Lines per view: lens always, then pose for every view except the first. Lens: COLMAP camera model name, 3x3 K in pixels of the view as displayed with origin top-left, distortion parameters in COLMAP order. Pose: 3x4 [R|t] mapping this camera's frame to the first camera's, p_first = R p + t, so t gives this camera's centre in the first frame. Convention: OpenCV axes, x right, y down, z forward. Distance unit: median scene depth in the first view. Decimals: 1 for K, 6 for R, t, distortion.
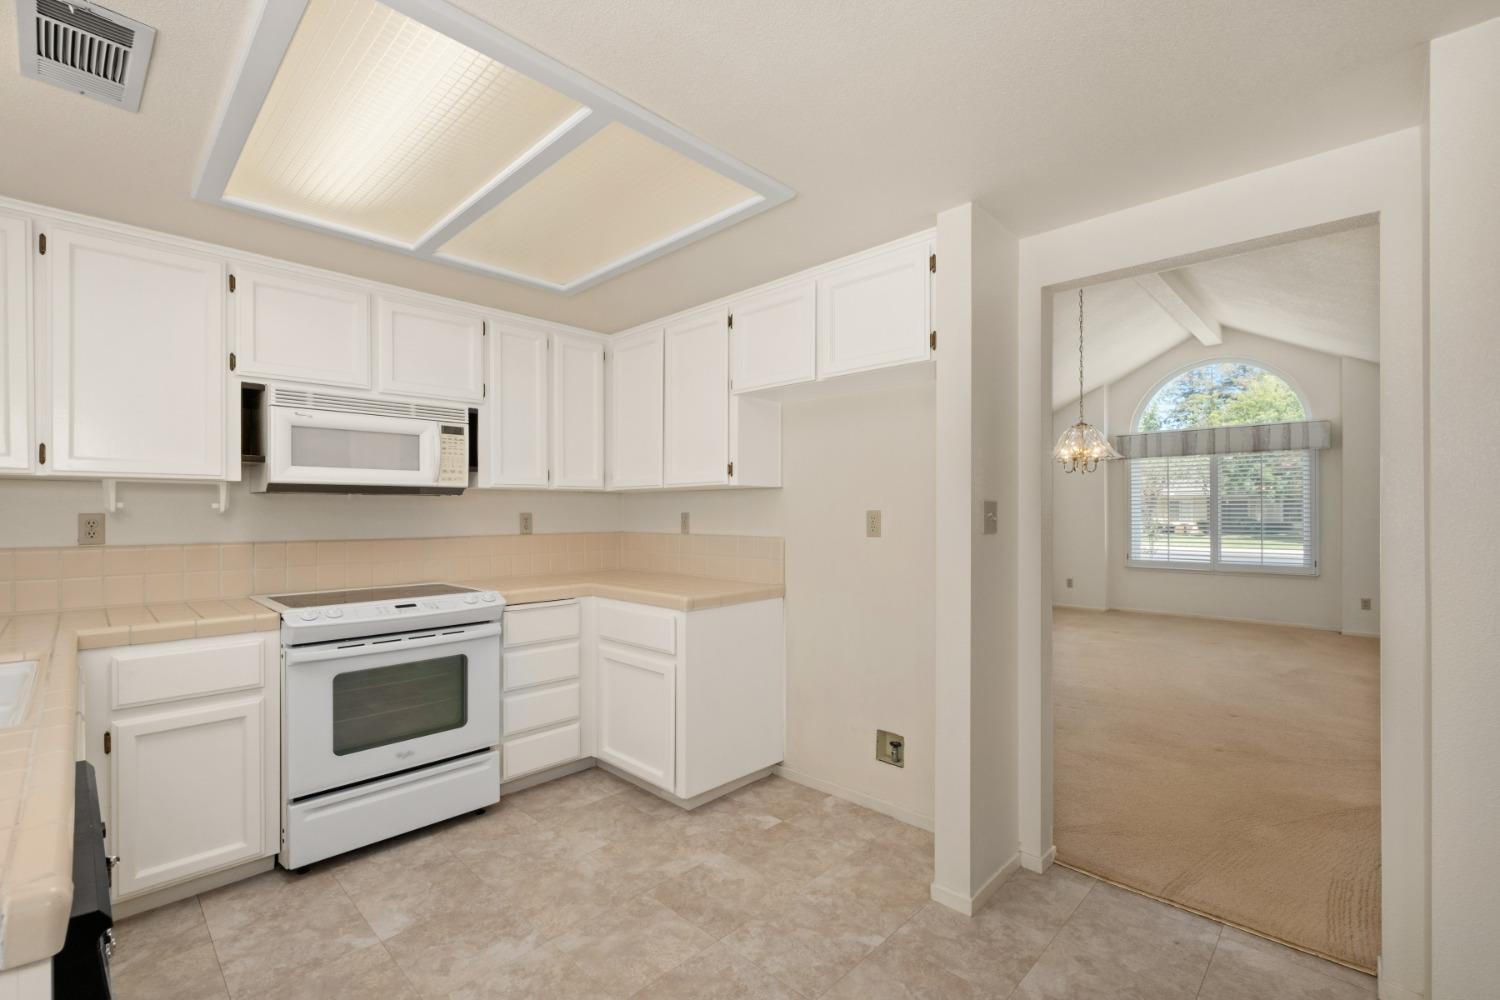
lens RADIAL K [[653.7, 0, 743.3], [0, 653.7, 502.1], [0, 0, 1]] dist [0.004578, 0.000763]
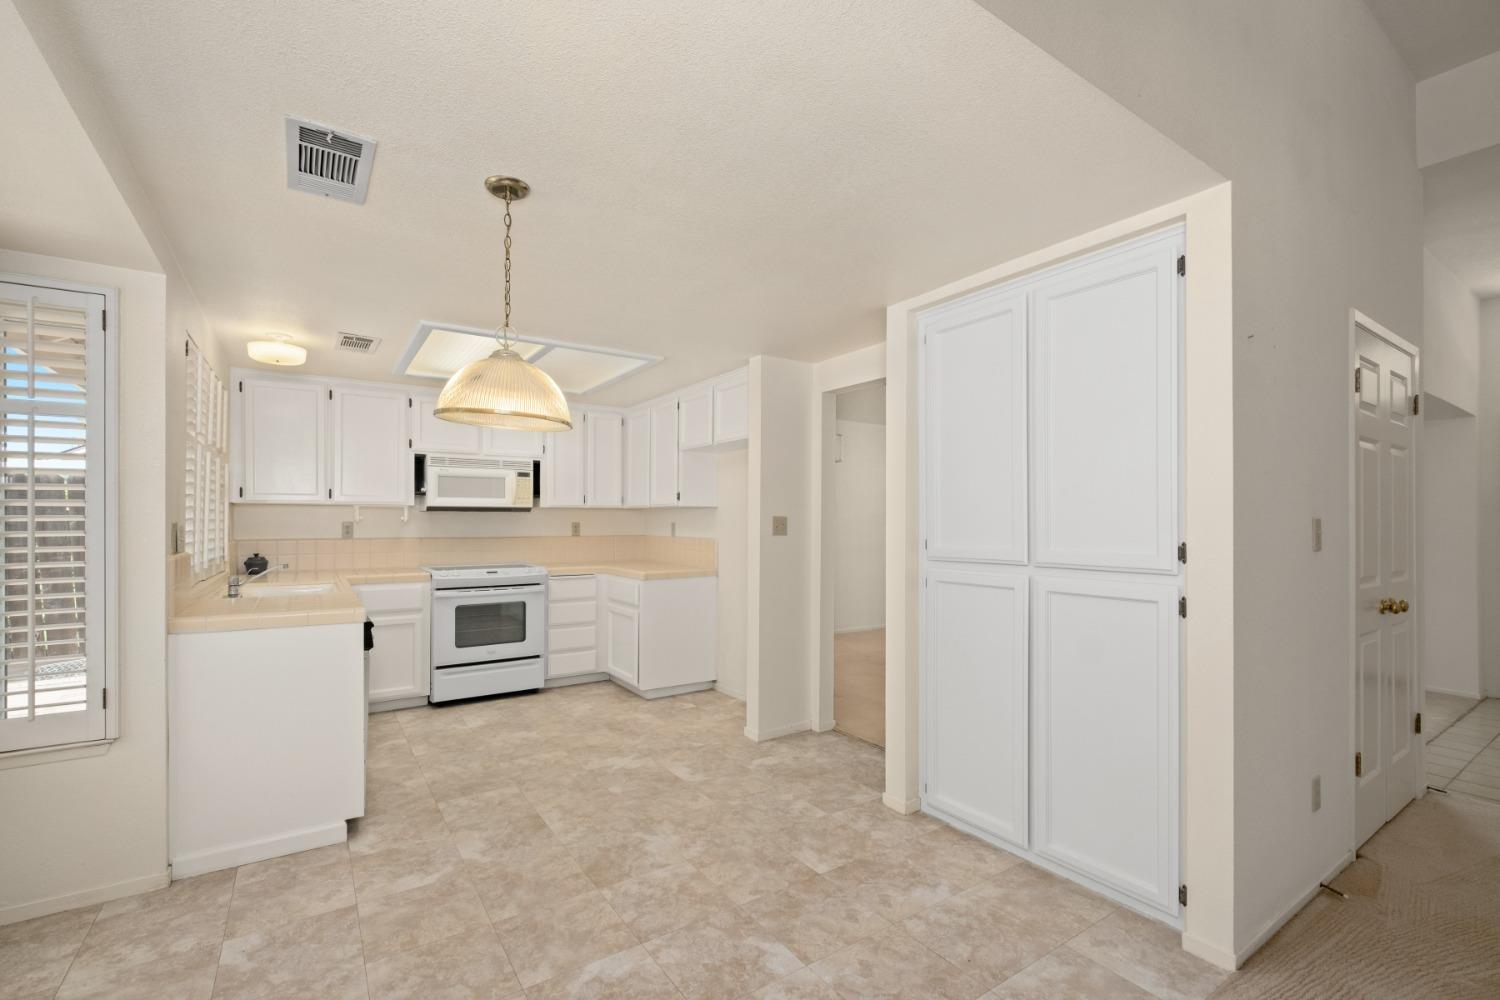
lens RADIAL K [[653.7, 0, 756.3], [0, 653.7, 512.3], [0, 0, 1]] dist [0.004578, 0.000763]
pose [[0.979638, 0.000826, -0.200772, 0.536851], [-0.001556, 0.999993, -0.003482, -0.004926], [0.200768, 0.003724, 0.979632, -0.606456]]
